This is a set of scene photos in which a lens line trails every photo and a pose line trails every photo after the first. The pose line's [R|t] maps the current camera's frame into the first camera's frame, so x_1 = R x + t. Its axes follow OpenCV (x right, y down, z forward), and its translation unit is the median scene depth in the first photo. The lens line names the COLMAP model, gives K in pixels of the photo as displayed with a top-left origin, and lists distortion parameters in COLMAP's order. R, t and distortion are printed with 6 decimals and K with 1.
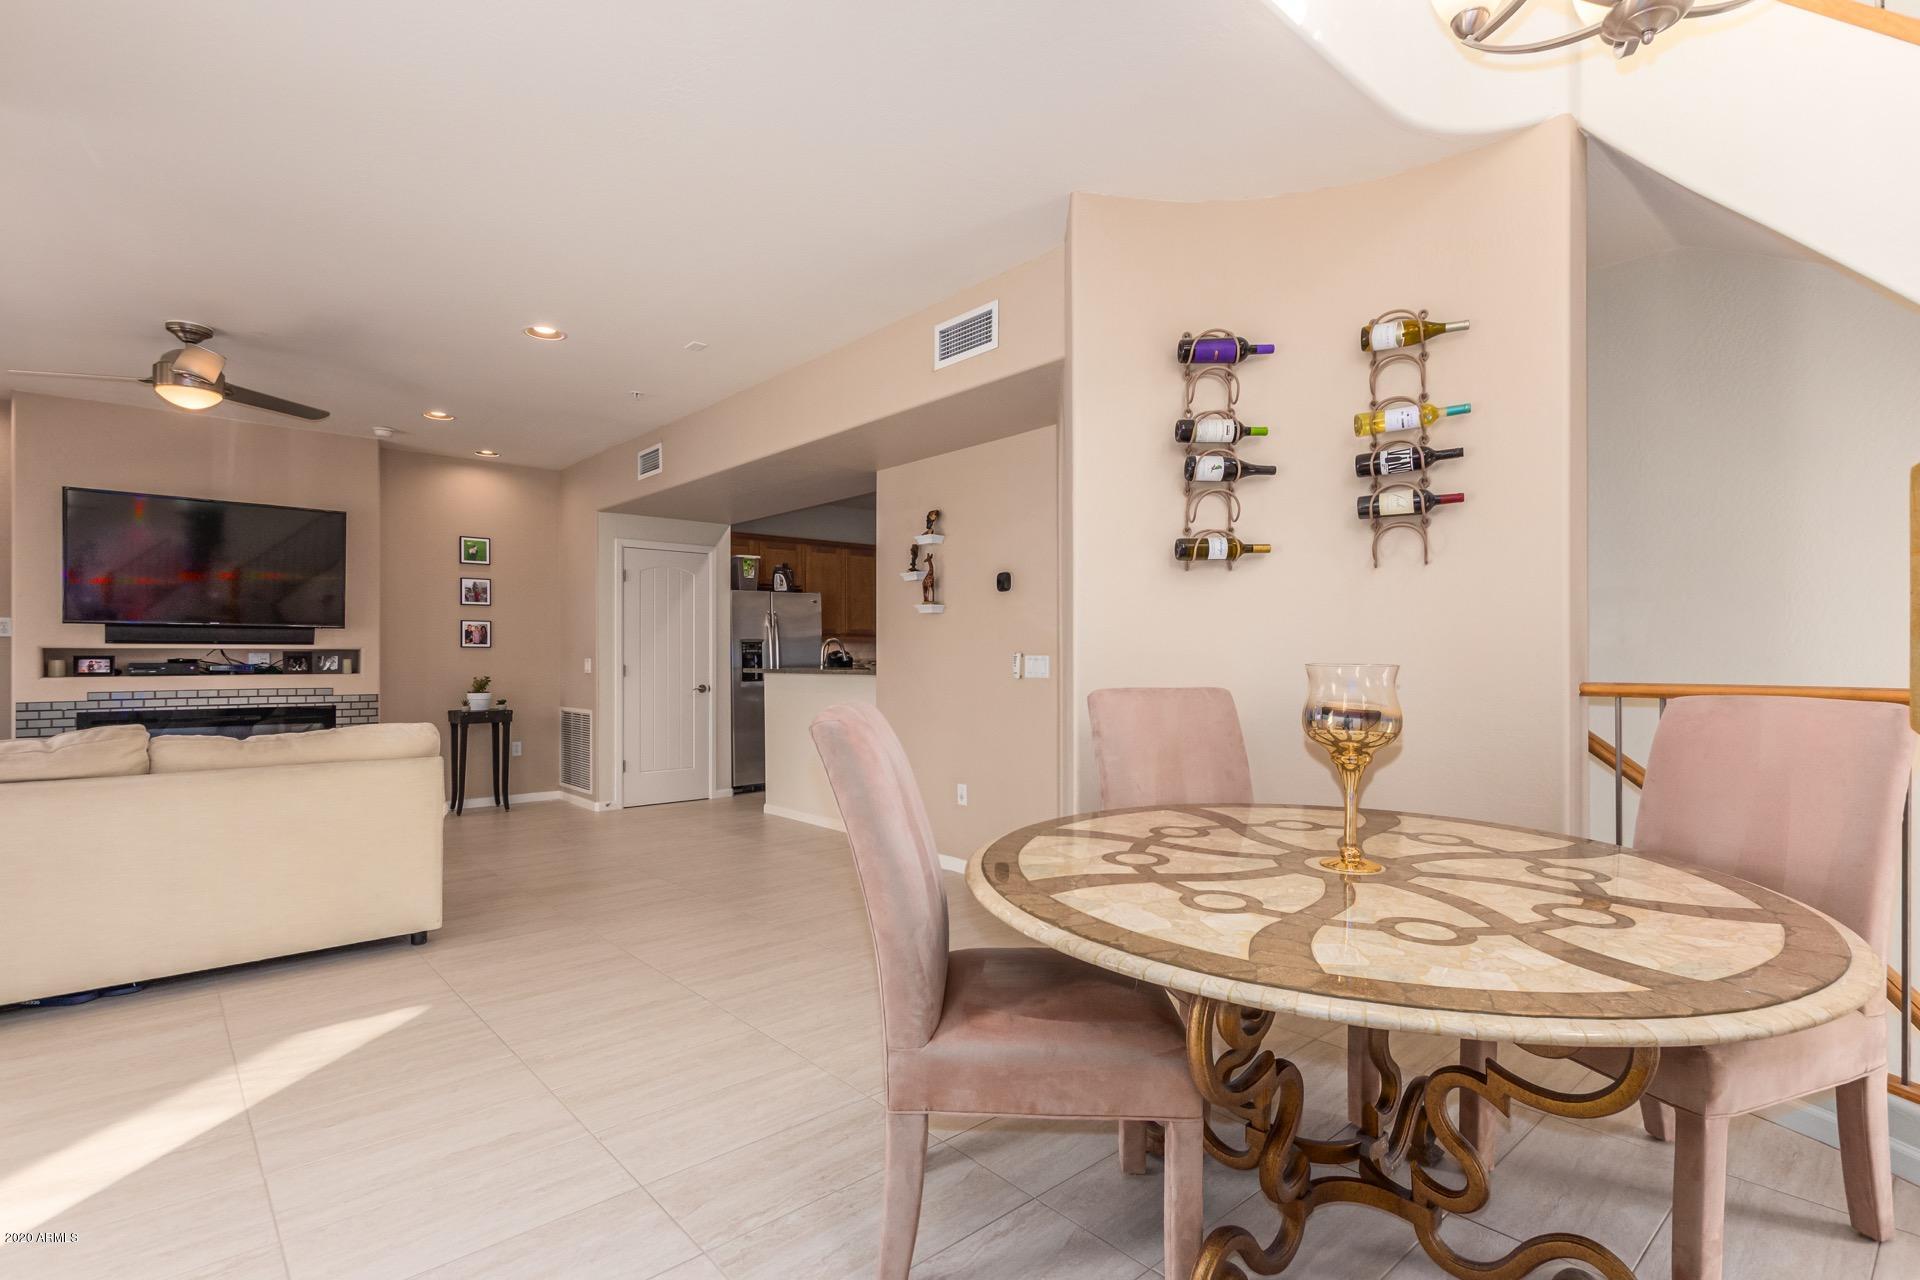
lens RADIAL K [[898.7, 0, 962.3], [0, 898.7, 654.9], [0, 0, 1]] dist [0.006690, -0.006807]
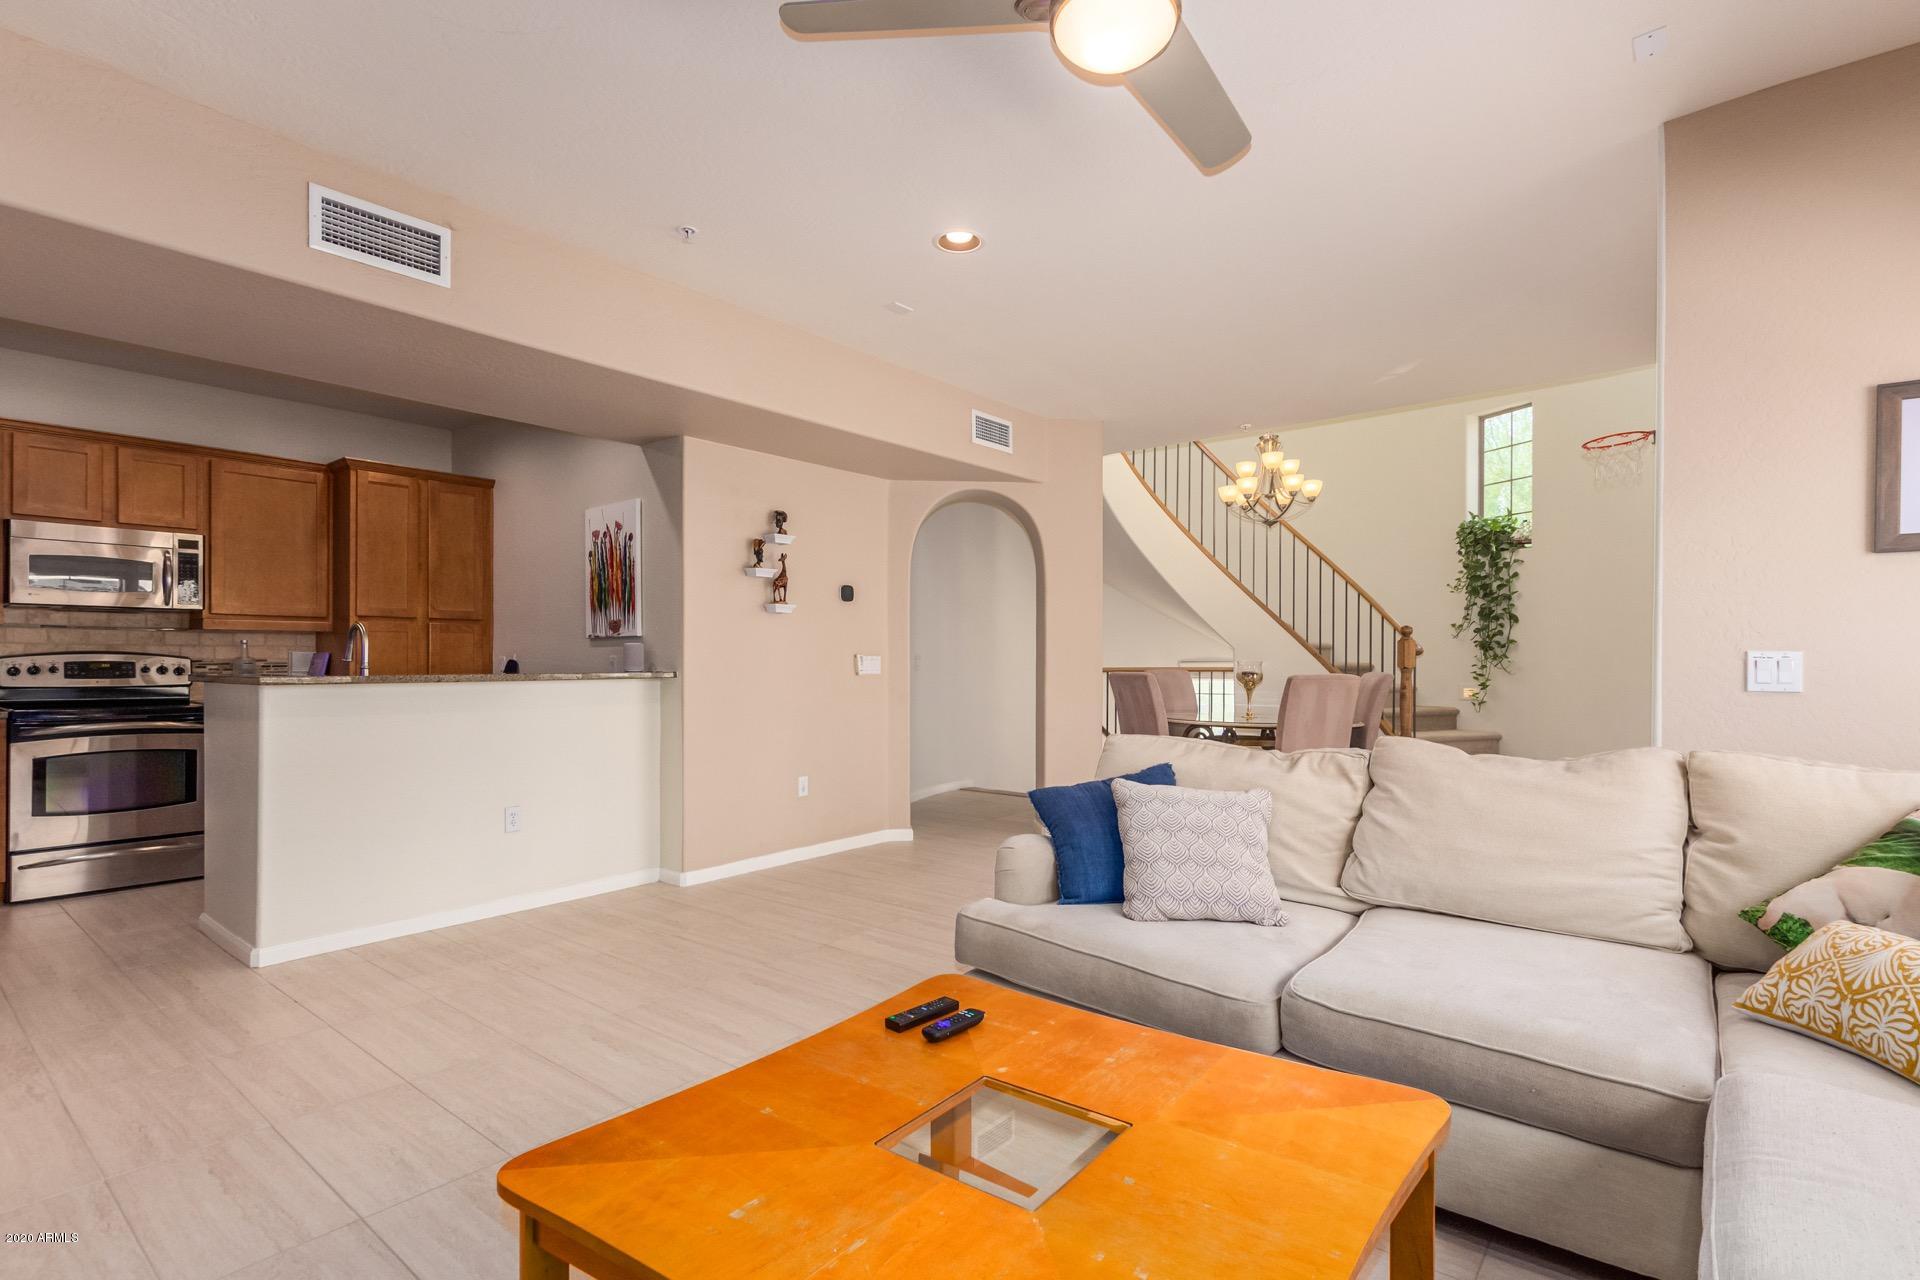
lens RADIAL K [[898.7, 0, 974.2], [0, 898.7, 657.9], [0, 0, 1]] dist [0.006690, -0.006807]
pose [[-0.148706, 0.001454, 0.988880, -1.055385], [-0.007470, 0.999969, -0.002594, 0.004690], [-0.988853, -0.007773, -0.148690, 0.935889]]
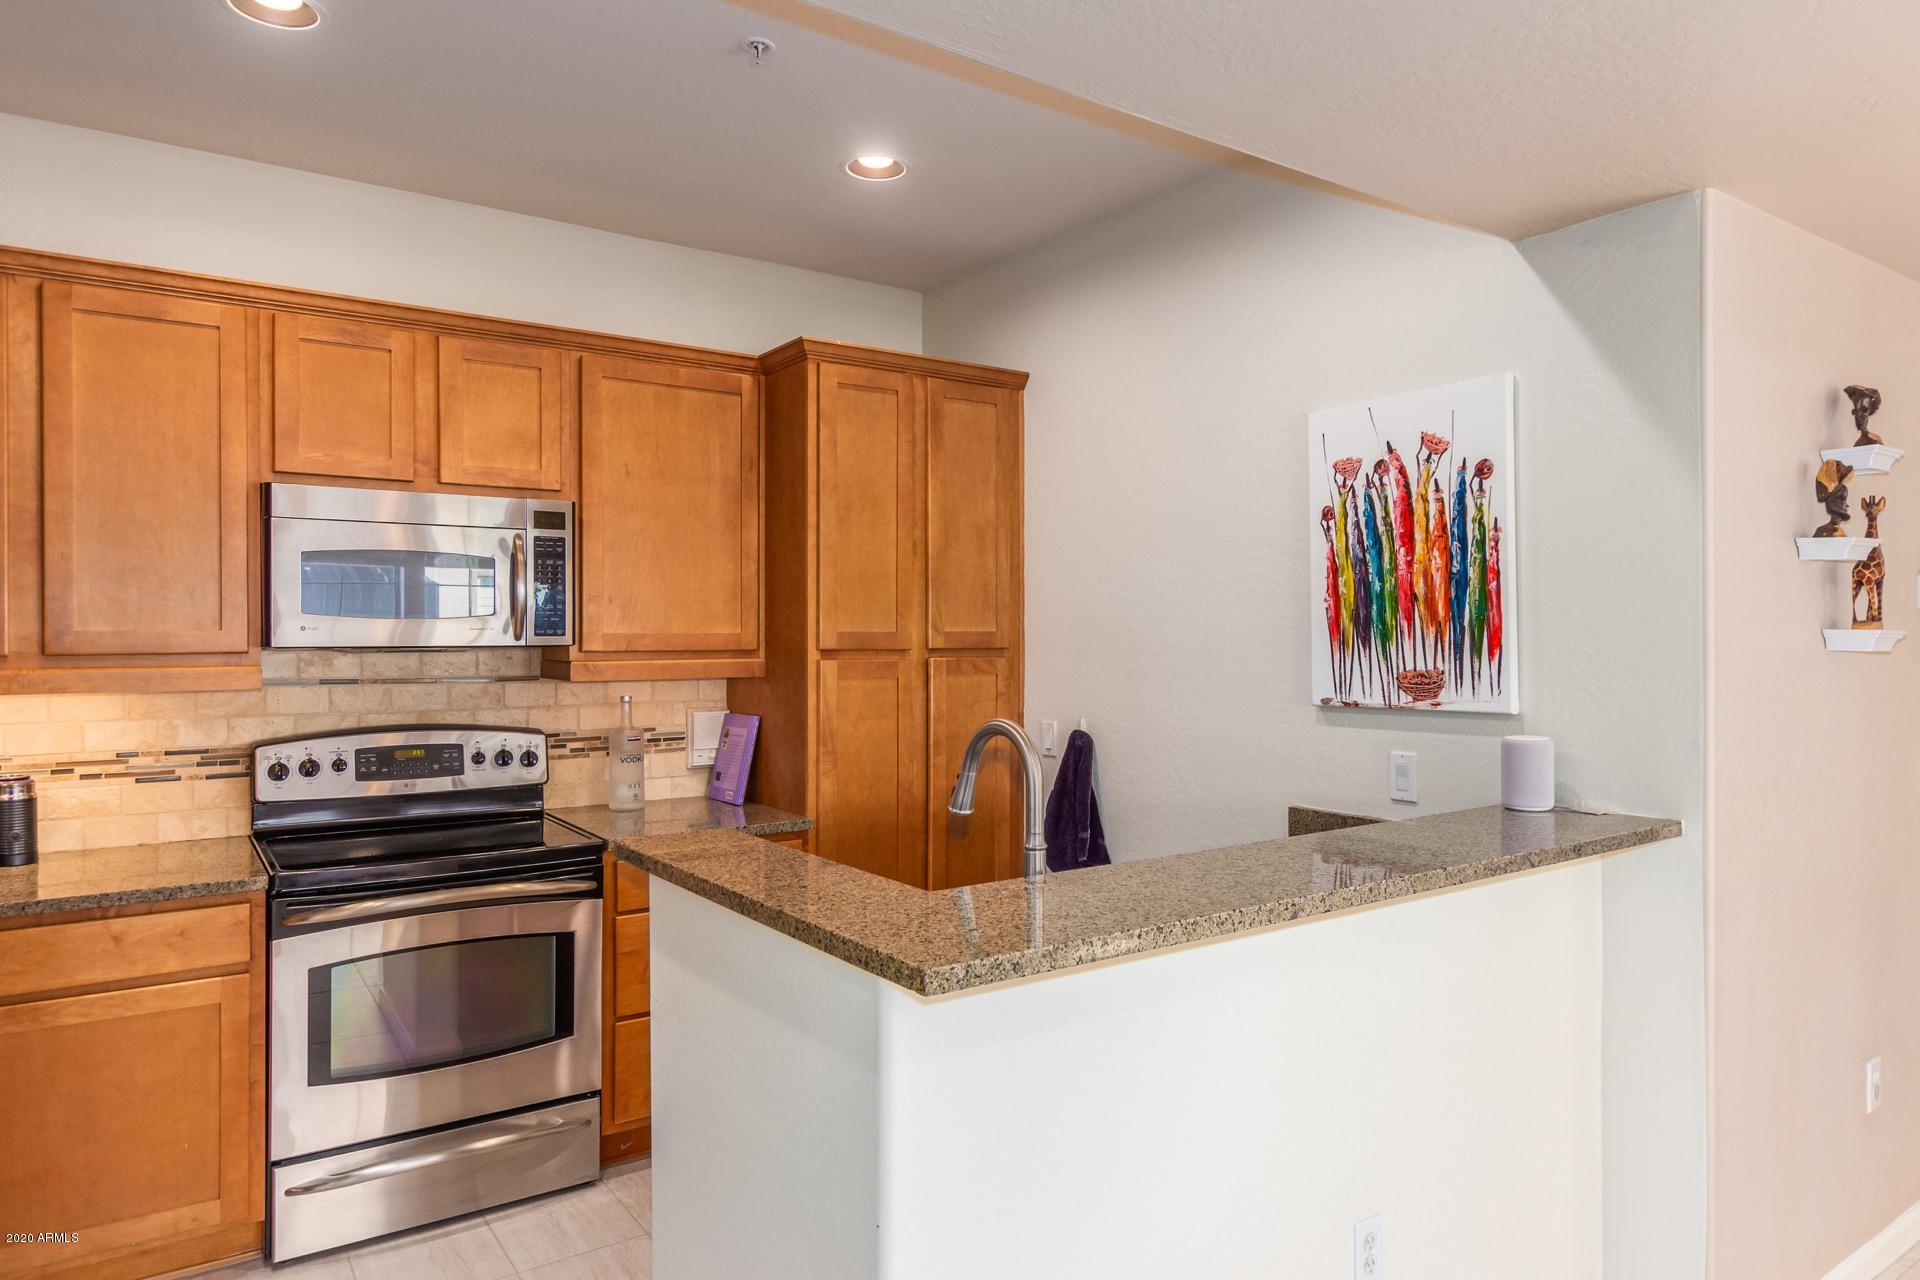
lens RADIAL K [[1186.3, 0, 971.7], [0, 1186.3, 633.2], [0, 0, 1]] dist [0.007521, -0.005981]
pose [[0.142695, 0.001334, 0.989766, -0.590492], [-0.004922, 0.999988, -0.000638, -0.051701], [-0.989754, -0.004781, 0.142700, 1.303407]]
